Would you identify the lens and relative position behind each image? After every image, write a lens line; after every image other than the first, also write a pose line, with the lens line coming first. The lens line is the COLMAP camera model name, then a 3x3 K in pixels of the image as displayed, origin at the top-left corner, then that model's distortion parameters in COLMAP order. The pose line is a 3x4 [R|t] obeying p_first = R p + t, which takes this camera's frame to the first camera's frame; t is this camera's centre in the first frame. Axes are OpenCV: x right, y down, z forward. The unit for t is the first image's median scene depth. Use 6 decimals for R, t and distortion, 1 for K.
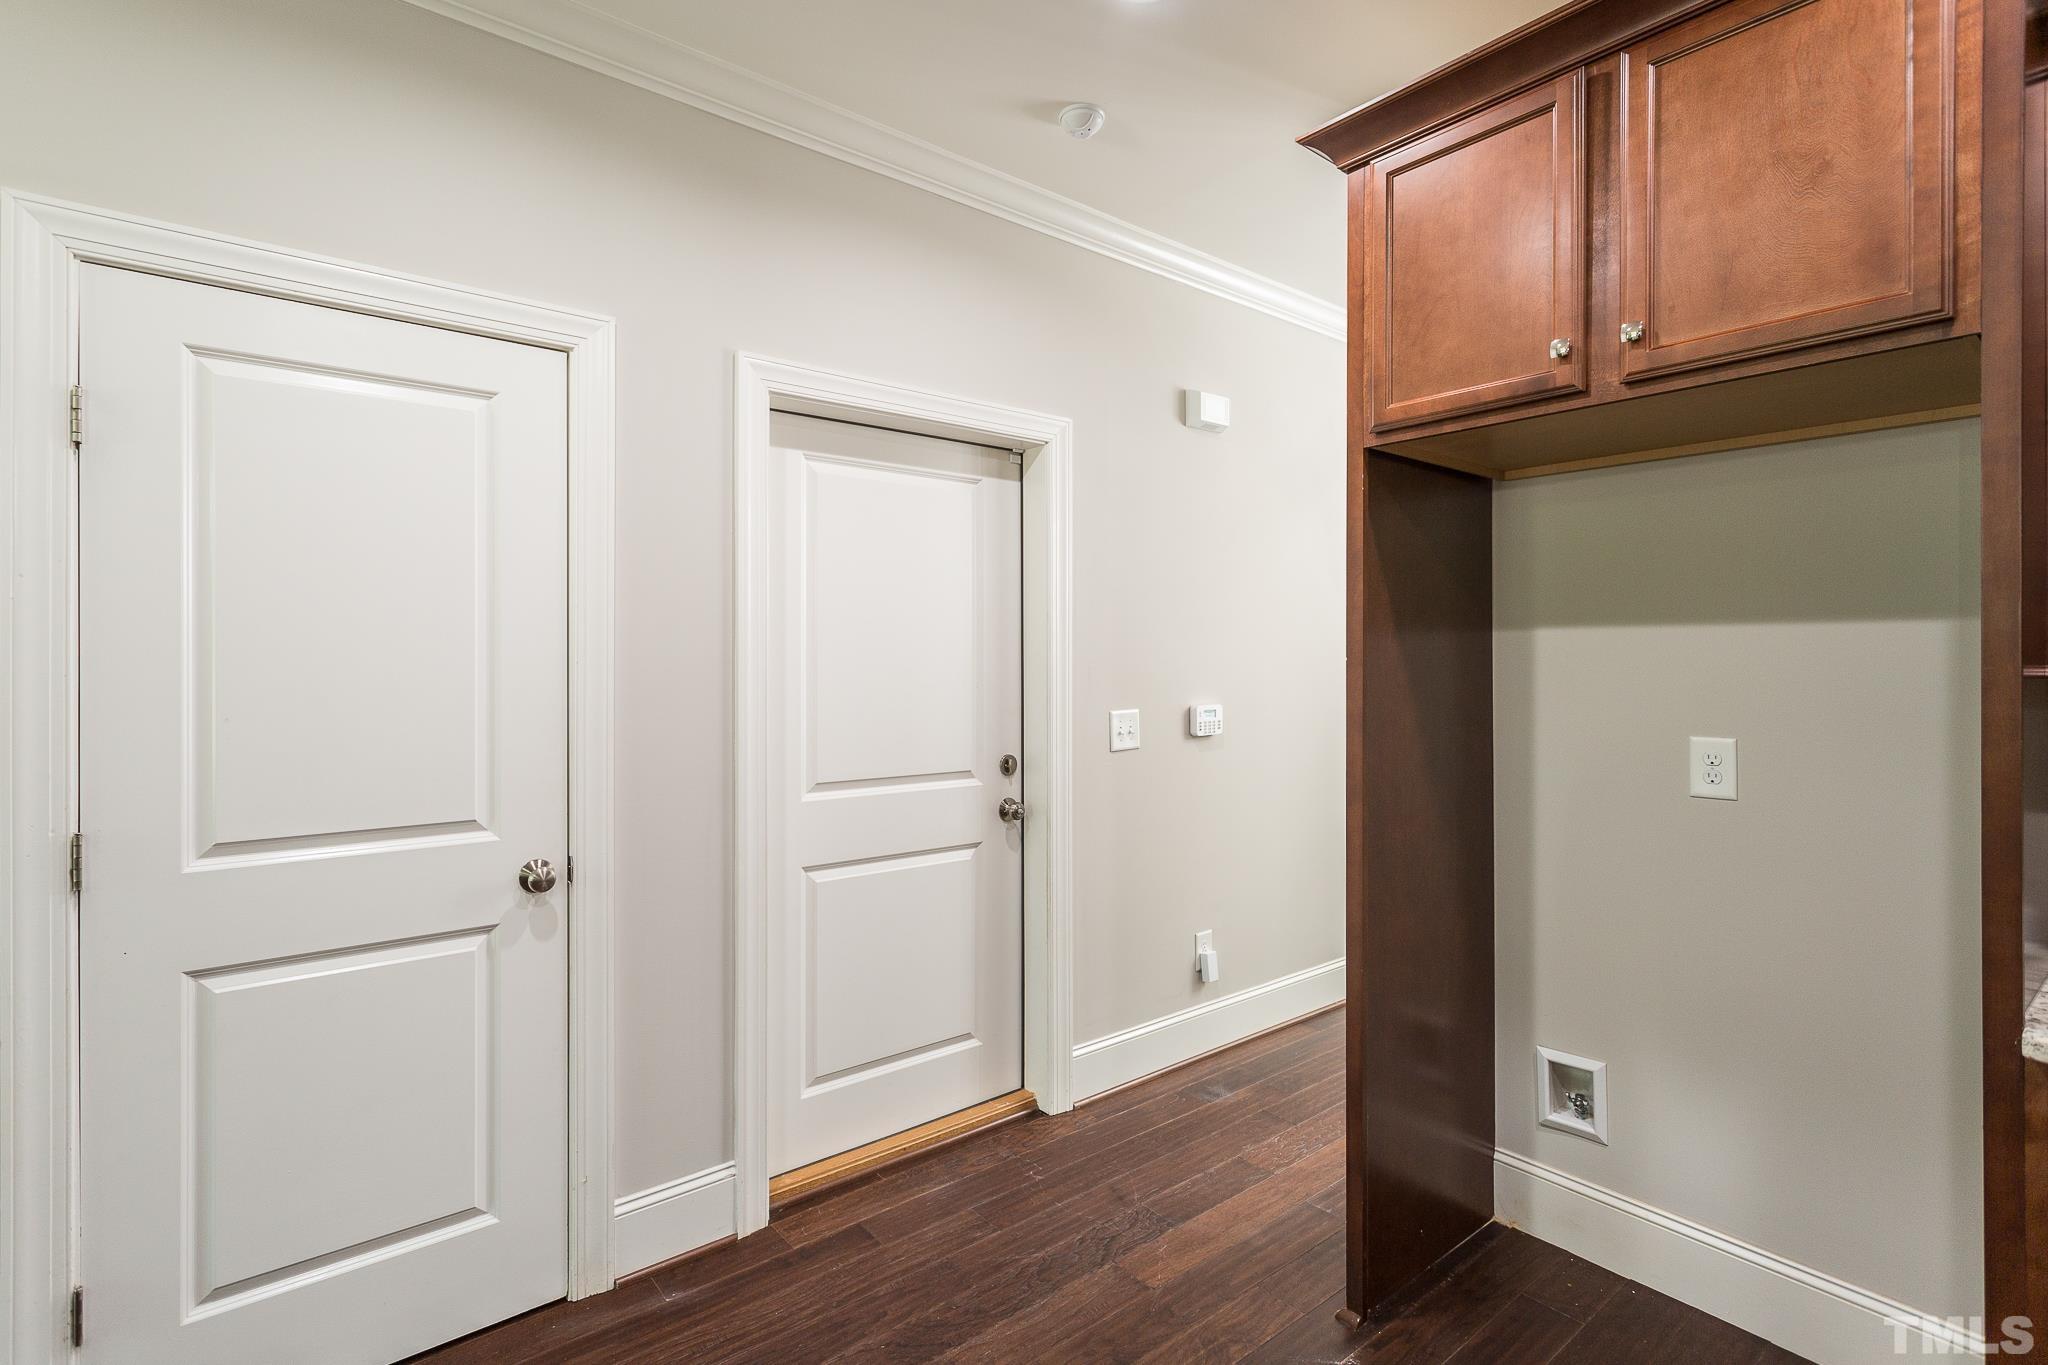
lens RADIAL K [[969.1, 0, 1017.8], [0, 969.1, 662.0], [0, 0, 1]] dist [0.001067, 0.001969]
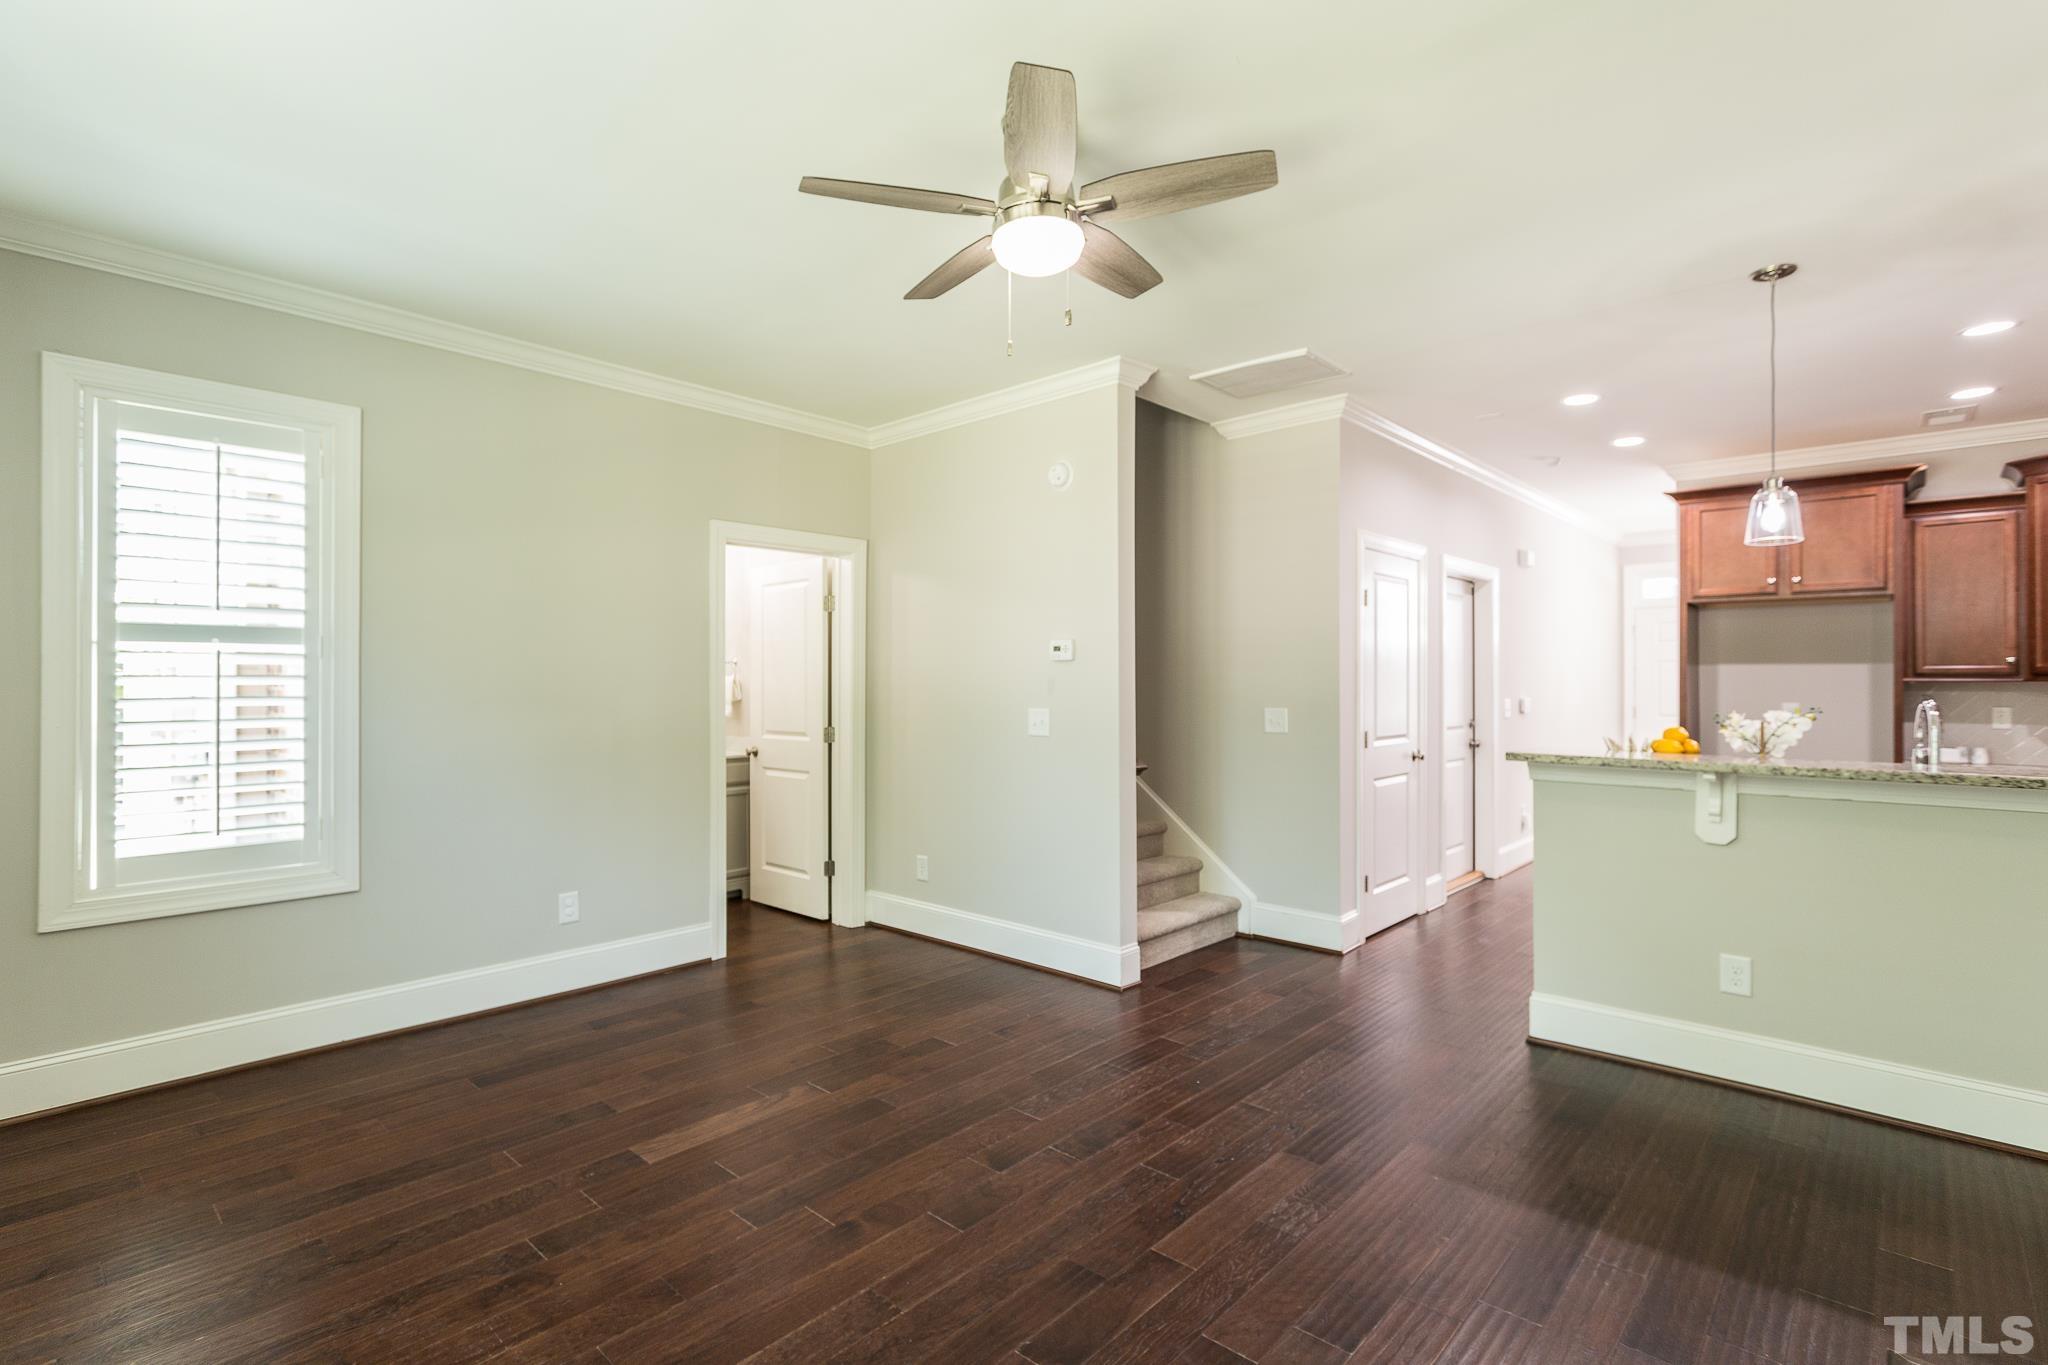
lens RADIAL K [[969.1, 0, 1012.8], [0, 969.1, 679.7], [0, 0, 1]] dist [0.001067, 0.001969]
pose [[0.989847, -0.000283, 0.142134, -2.058630], [0.000443, 0.999999, -0.001097, 0.009721], [-0.142133, 0.001149, 0.989847, -1.584555]]
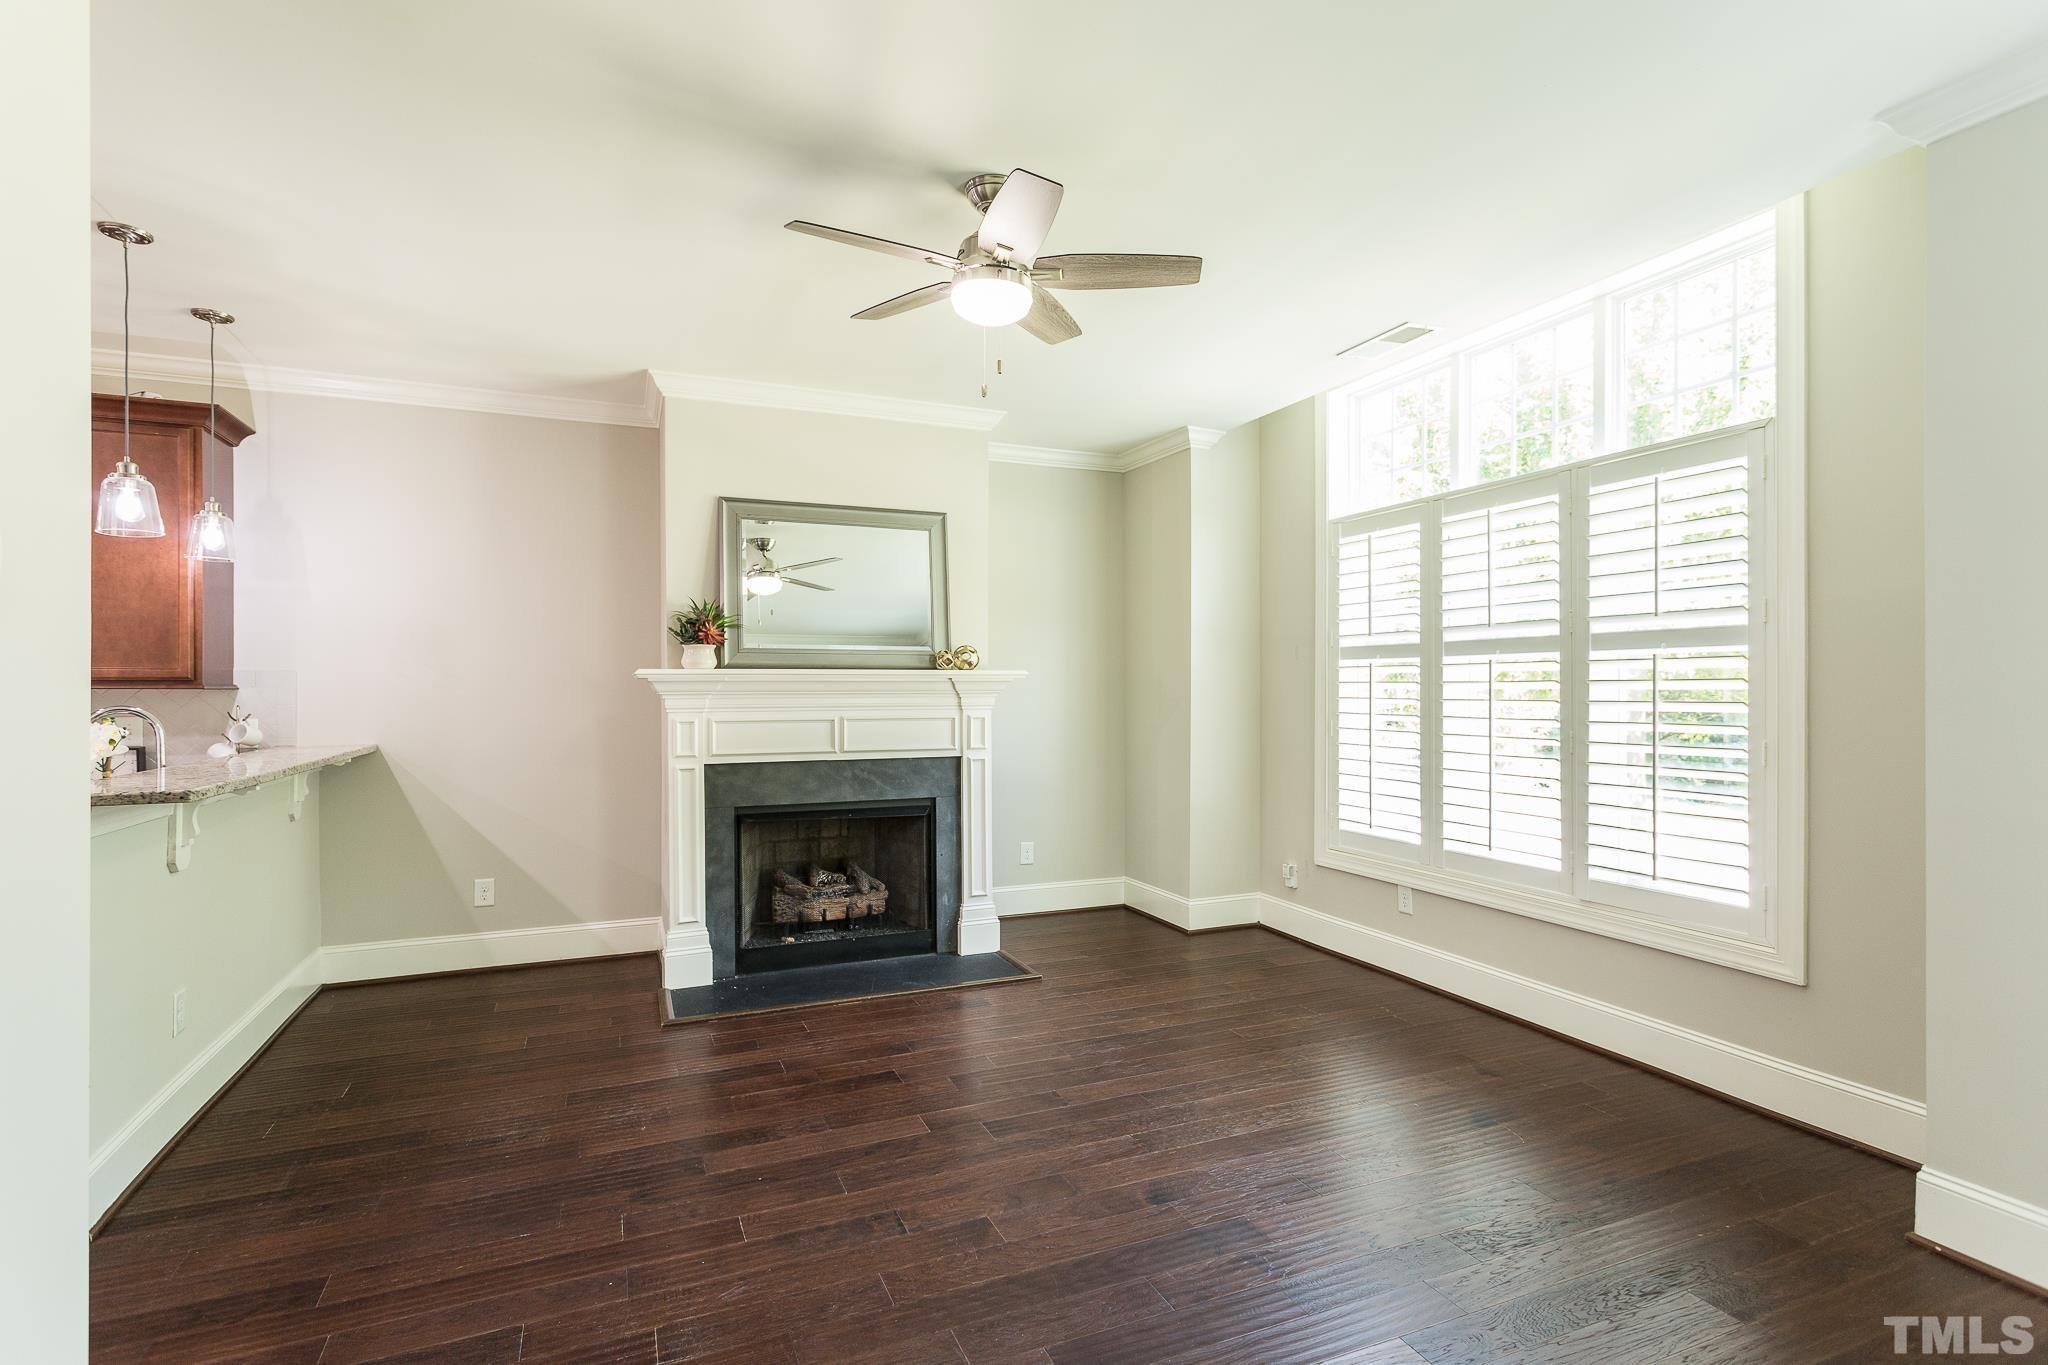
lens RADIAL K [[969.1, 0, 1018.3], [0, 969.1, 695.8], [0, 0, 1]] dist [0.001067, 0.001969]
pose [[-0.962192, -0.001726, 0.272368, -2.263847], [0.000776, 0.999959, 0.009075, 0.008393], [-0.272372, 0.008943, -0.962150, 0.945422]]
